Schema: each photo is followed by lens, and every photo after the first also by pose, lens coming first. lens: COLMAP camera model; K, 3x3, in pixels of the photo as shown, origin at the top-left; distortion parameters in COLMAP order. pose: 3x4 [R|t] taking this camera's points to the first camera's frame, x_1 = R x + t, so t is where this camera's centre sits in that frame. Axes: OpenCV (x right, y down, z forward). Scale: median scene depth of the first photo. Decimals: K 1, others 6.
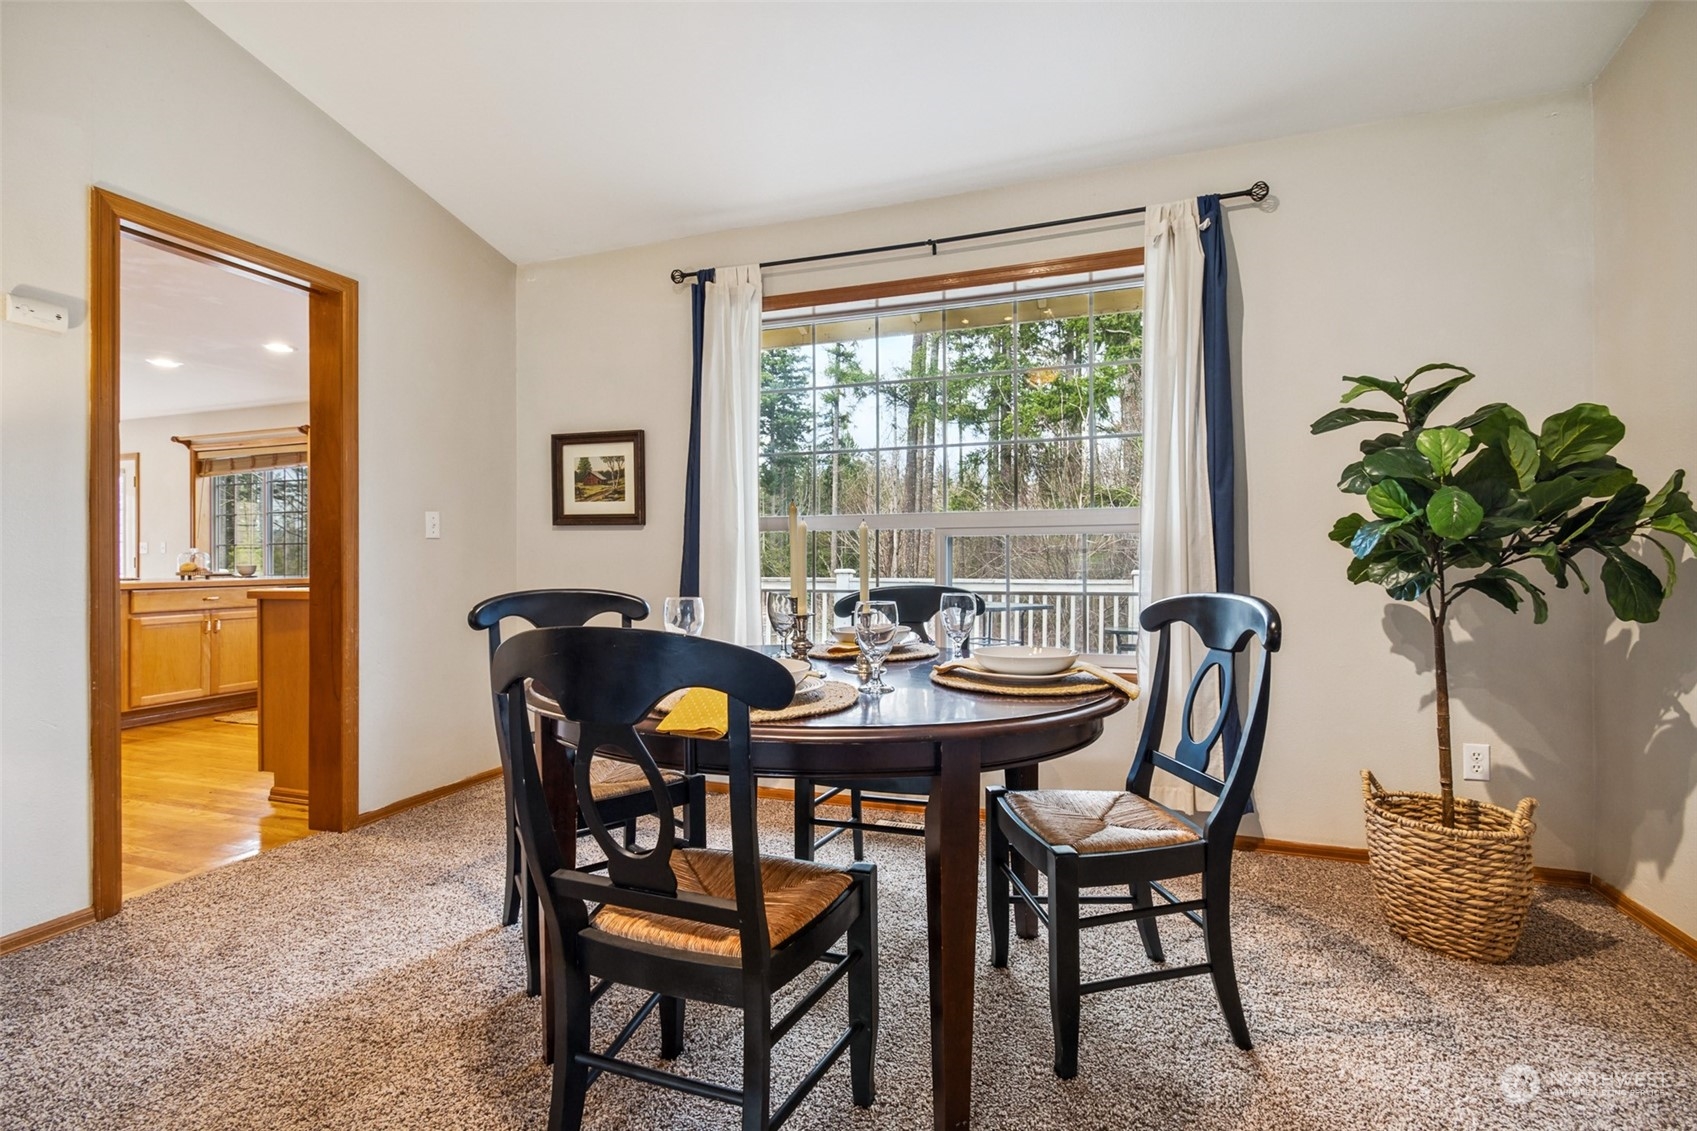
lens RADIAL K [[762.4, 0, 847.5], [0, 762.4, 557.3], [0, 0, 1]] dist [0.013735, -0.008824]
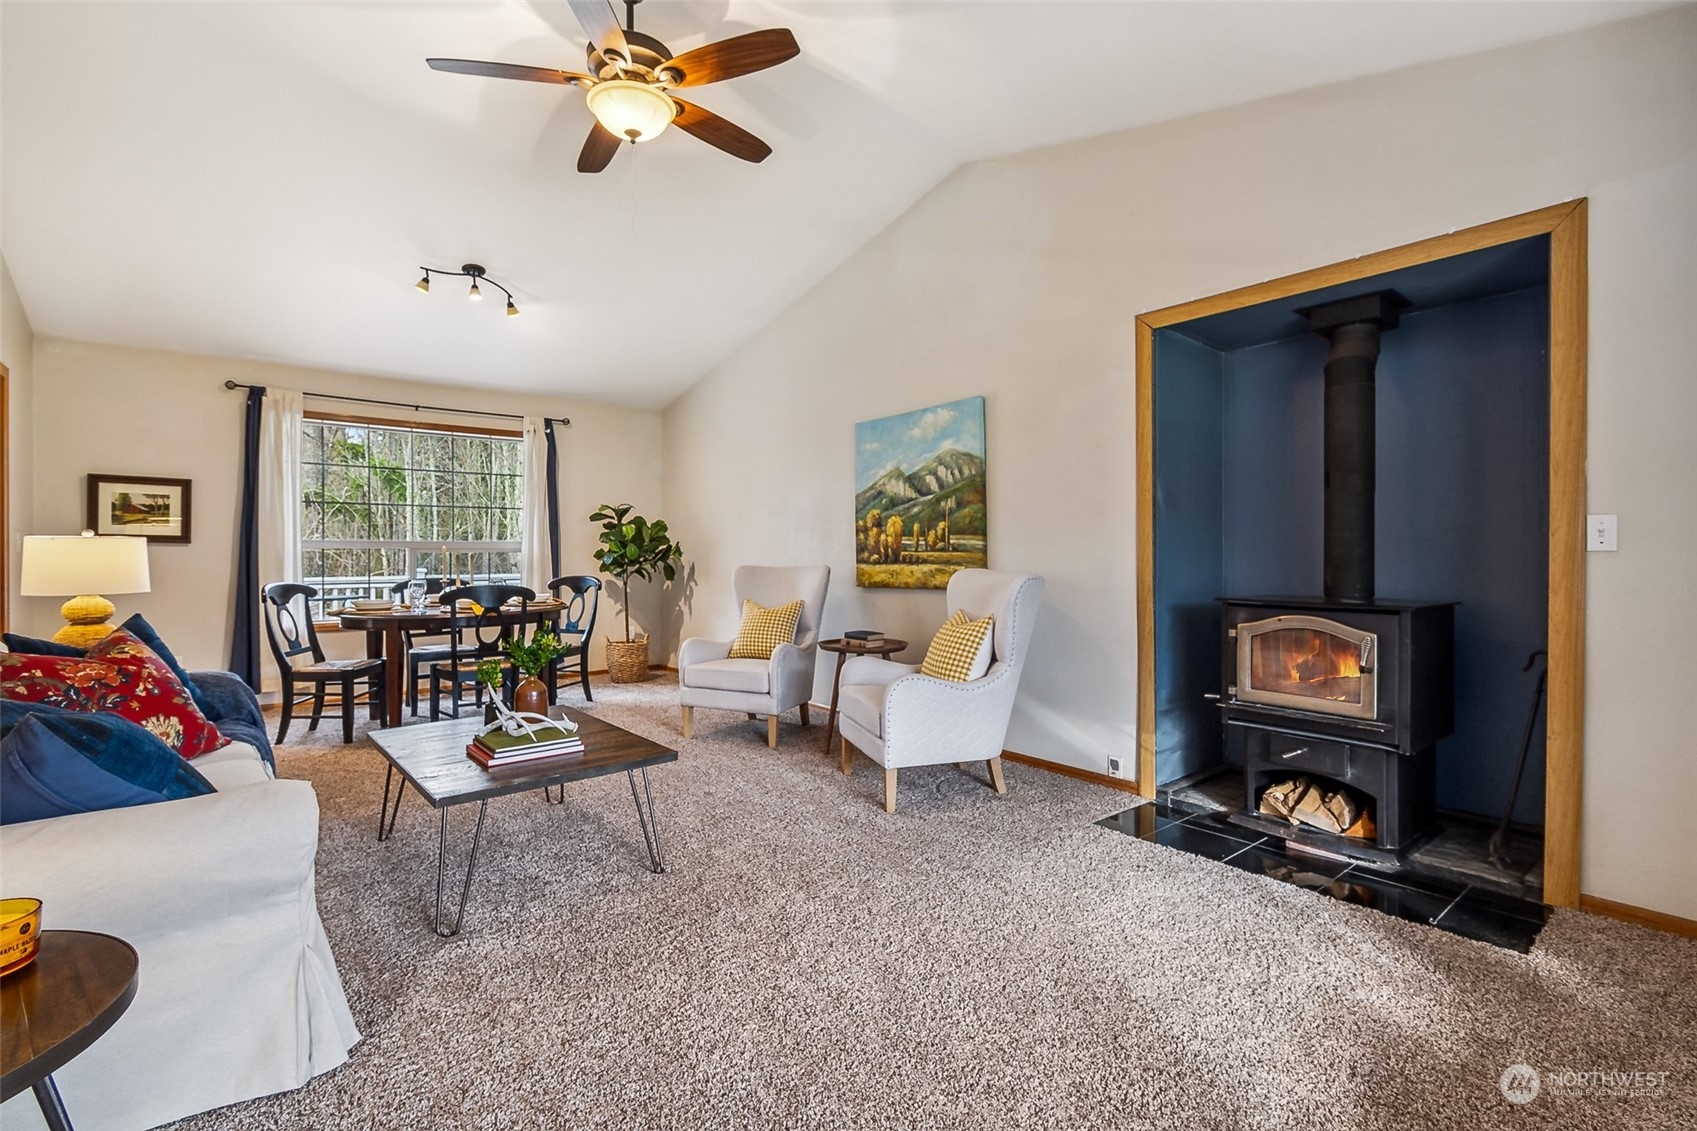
lens RADIAL K [[762.4, 0, 847.5], [0, 762.4, 557.3], [0, 0, 1]] dist [0.013735, -0.008824]
pose [[0.518798, -0.001669, 0.854895, -1.140482], [-0.002564, 0.999991, 0.003509, -0.030968], [-0.854893, -0.004012, 0.518789, -1.118881]]
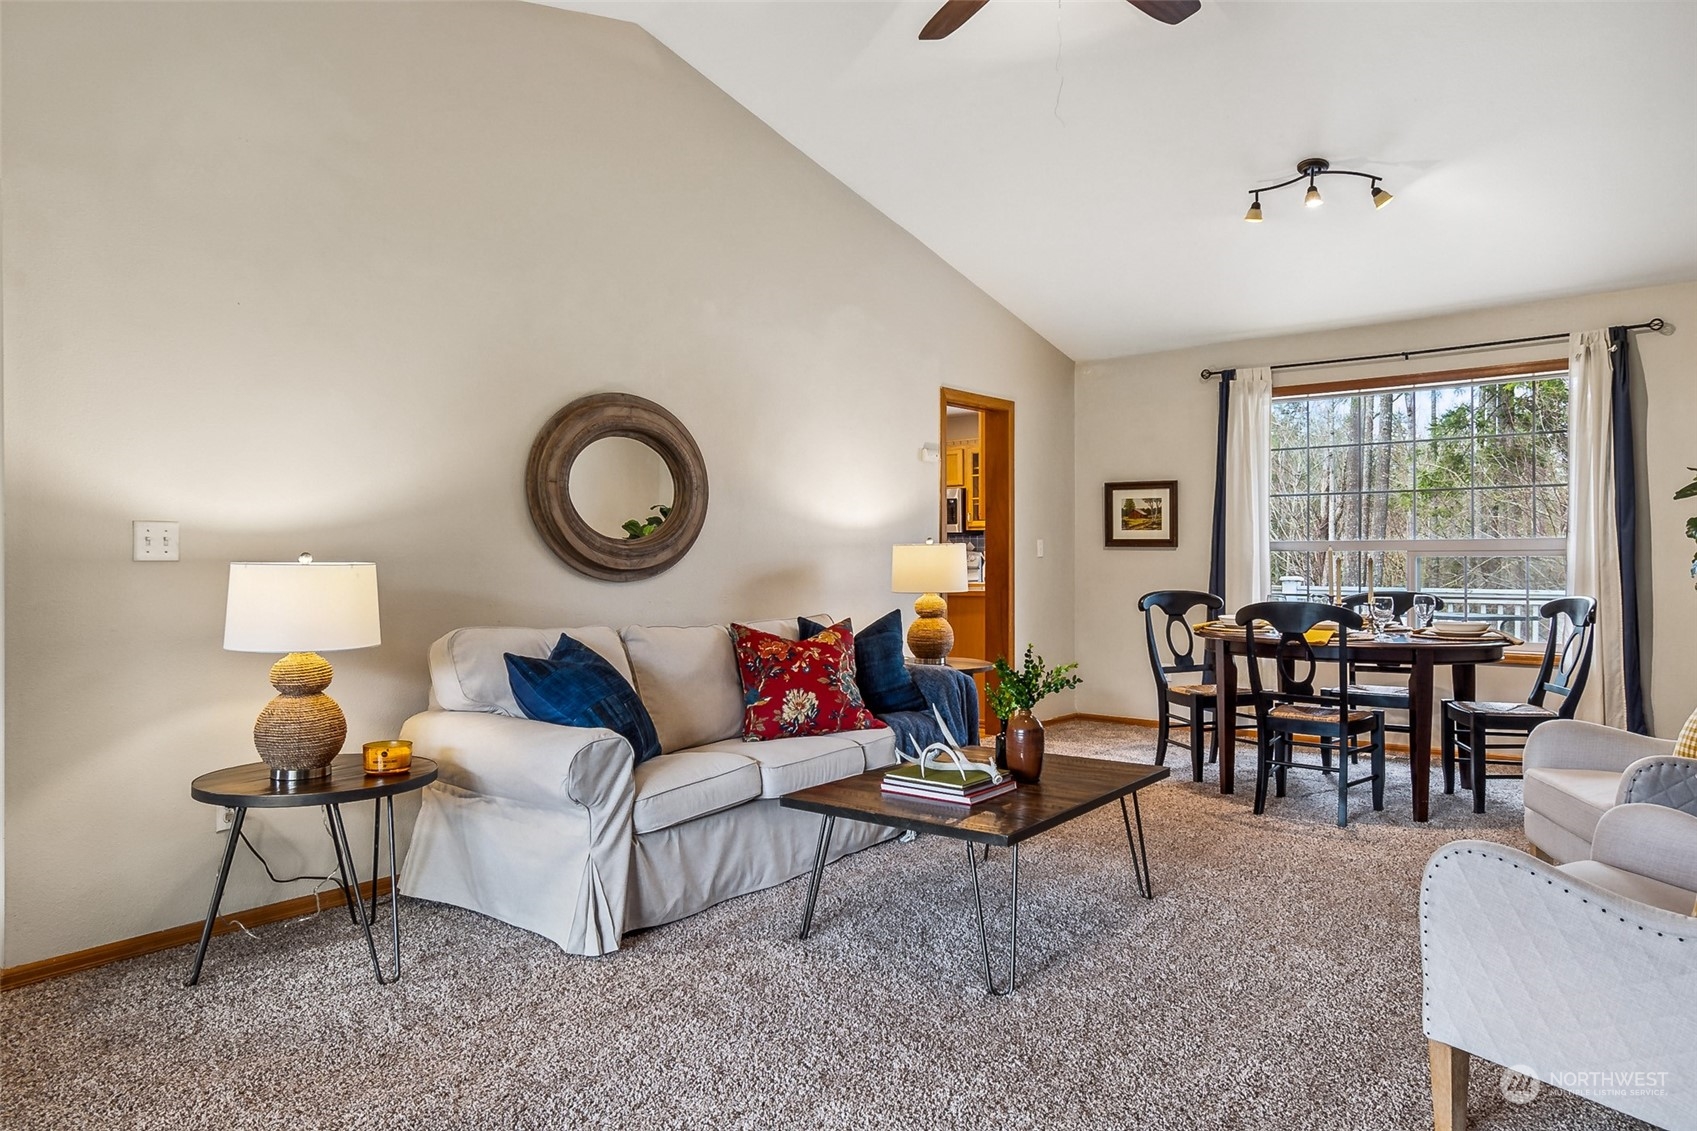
lens RADIAL K [[1073.1, 0, 850.7], [0, 1073.1, 553.2], [0, 0, 1]] dist [-0.000530, -0.000024]
pose [[0.938736, 0.000422, -0.344636, -0.193540], [-0.000841, 0.999999, -0.001064, -0.036878], [0.344636, 0.001289, 0.938736, -1.406600]]
